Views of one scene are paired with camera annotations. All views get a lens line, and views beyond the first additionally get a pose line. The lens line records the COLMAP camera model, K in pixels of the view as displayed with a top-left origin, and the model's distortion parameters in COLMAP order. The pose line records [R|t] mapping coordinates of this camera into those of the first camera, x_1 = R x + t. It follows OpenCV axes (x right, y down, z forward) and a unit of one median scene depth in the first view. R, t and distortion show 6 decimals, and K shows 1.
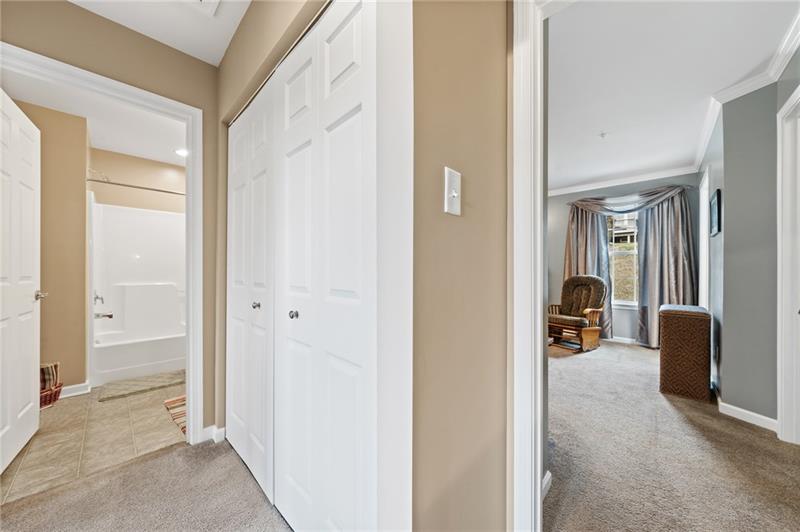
lens RADIAL K [[280.9, 0, 400.1], [0, 280.9, 270.5], [0, 0, 1]] dist [-0.004586, 0.000354]
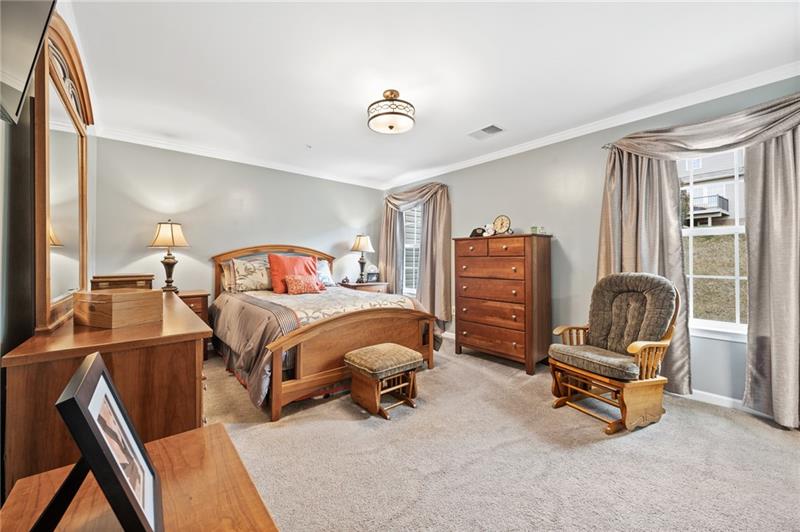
lens RADIAL K [[303.0, 0, 399.0], [0, 303.0, 261.8], [0, 0, 1]] dist [-0.009015, 0.000115]
pose [[0.993440, -0.003069, -0.114314, 0.287986], [0.002691, 0.999990, -0.003459, -0.003920], [0.114323, 0.003129, 0.993439, 0.390269]]
